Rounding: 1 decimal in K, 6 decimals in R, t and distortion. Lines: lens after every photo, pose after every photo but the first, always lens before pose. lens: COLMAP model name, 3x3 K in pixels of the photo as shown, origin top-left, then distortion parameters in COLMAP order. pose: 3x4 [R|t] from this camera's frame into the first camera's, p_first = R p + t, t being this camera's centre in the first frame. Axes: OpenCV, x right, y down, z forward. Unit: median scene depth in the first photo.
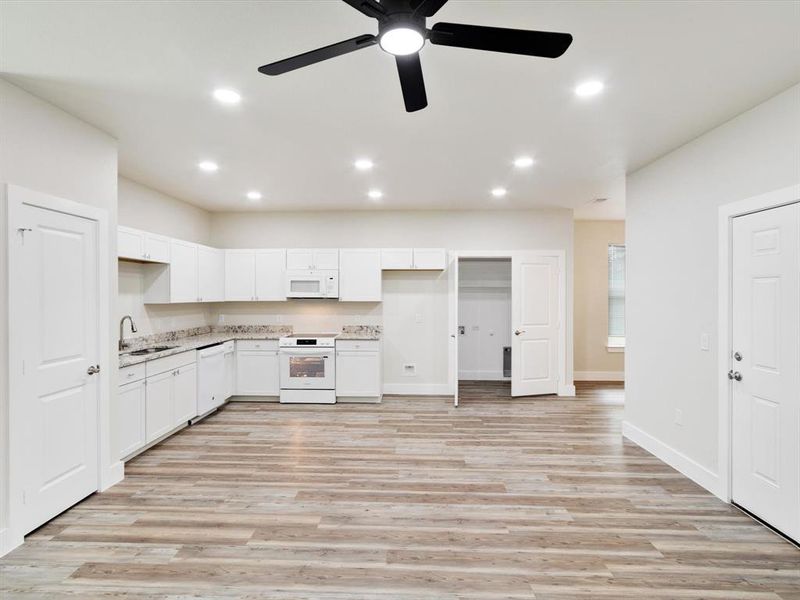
lens RADIAL K [[412.1, 0, 392.5], [0, 412.1, 295.8], [0, 0, 1]] dist [0.004411, -0.001474]
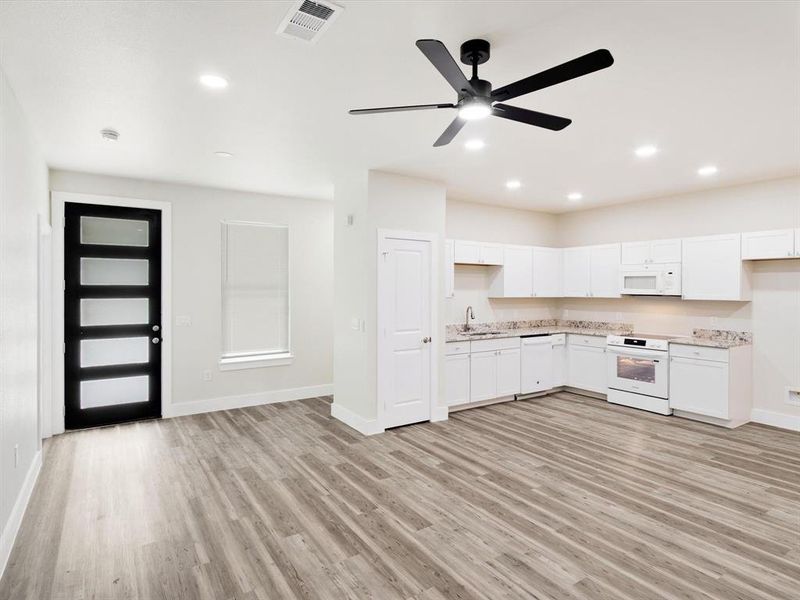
lens RADIAL K [[443.1, 0, 393.2], [0, 443.1, 294.9], [0, 0, 1]] dist [0.003893, -0.001333]
pose [[0.579305, 0.014223, -0.814987, 0.402248], [-0.007430, 0.999898, 0.012169, -0.004154], [0.815077, -0.000995, 0.579351, -0.035583]]
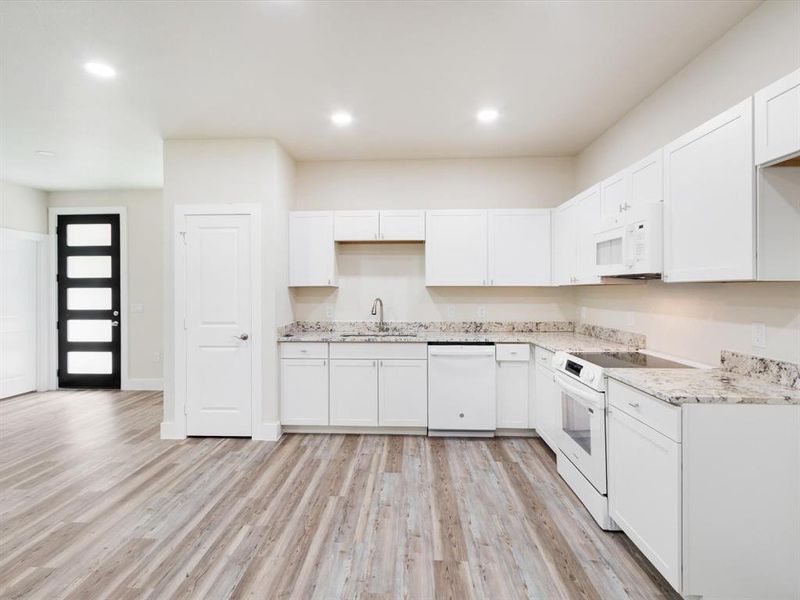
lens RADIAL K [[412.1, 0, 395.0], [0, 412.1, 295.2], [0, 0, 1]] dist [0.004411, -0.001474]
pose [[-0.009819, 0.011143, -0.999890, 0.374376], [-0.001744, 0.999936, 0.011161, 0.031929], [0.999950, 0.001853, -0.009799, 1.103518]]
